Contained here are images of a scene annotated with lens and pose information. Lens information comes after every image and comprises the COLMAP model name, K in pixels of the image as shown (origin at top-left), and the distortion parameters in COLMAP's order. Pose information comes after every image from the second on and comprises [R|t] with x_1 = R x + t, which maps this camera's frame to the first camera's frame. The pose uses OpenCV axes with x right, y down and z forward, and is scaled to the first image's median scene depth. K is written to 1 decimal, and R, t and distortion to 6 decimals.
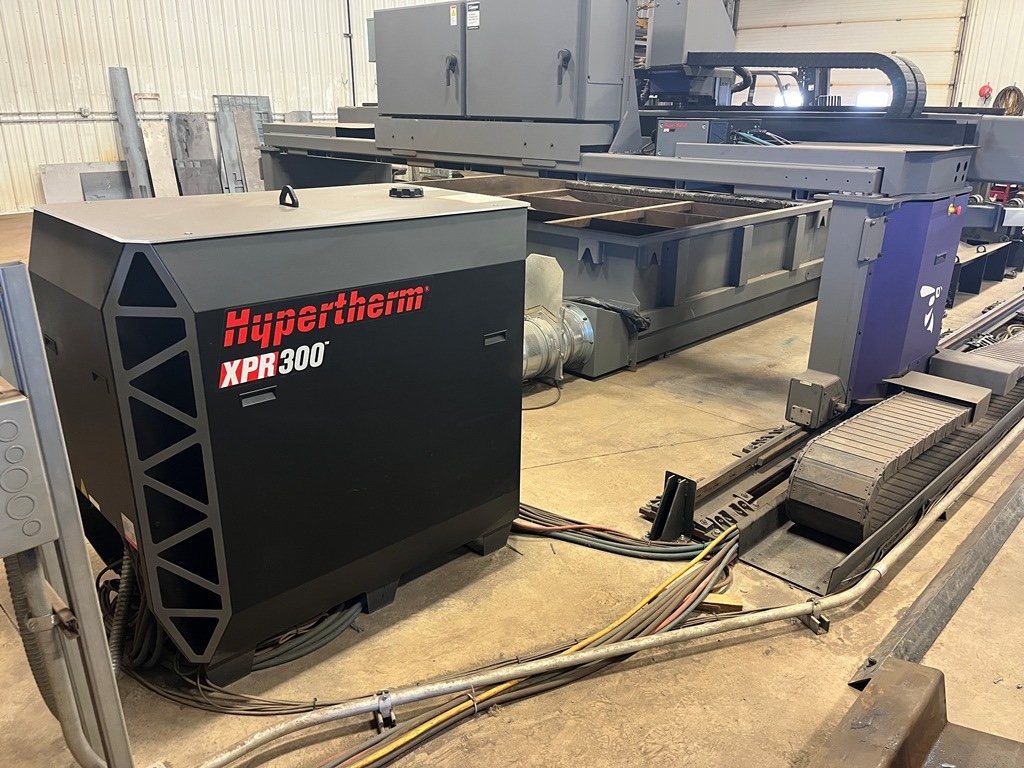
lens RADIAL K [[784.4, 0, 530.8], [0, 784.4, 403.4], [0, 0, 1]] dist [0.056075, -0.070844]
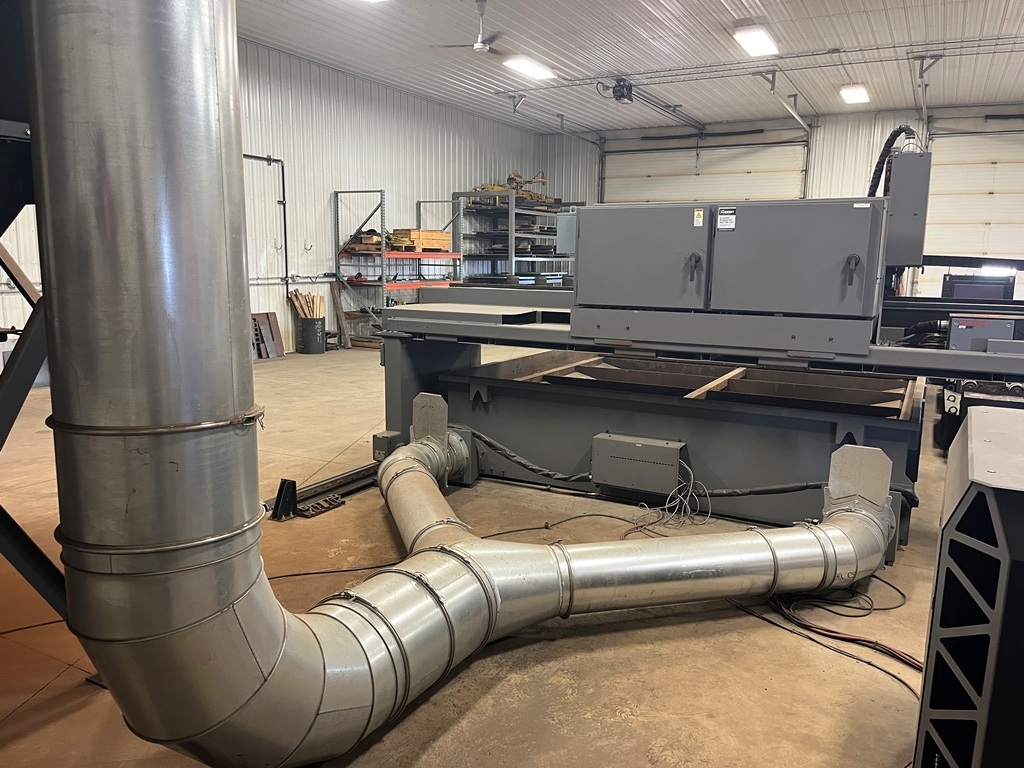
lens RADIAL K [[784.4, 0, 515.9], [0, 784.4, 390.8], [0, 0, 1]] dist [0.056075, -0.070844]
pose [[0.957804, -0.042759, 0.284225, -0.610328], [0.094965, 0.980417, -0.172523, -0.110672], [-0.271282, 0.192234, 0.943108, 0.134410]]
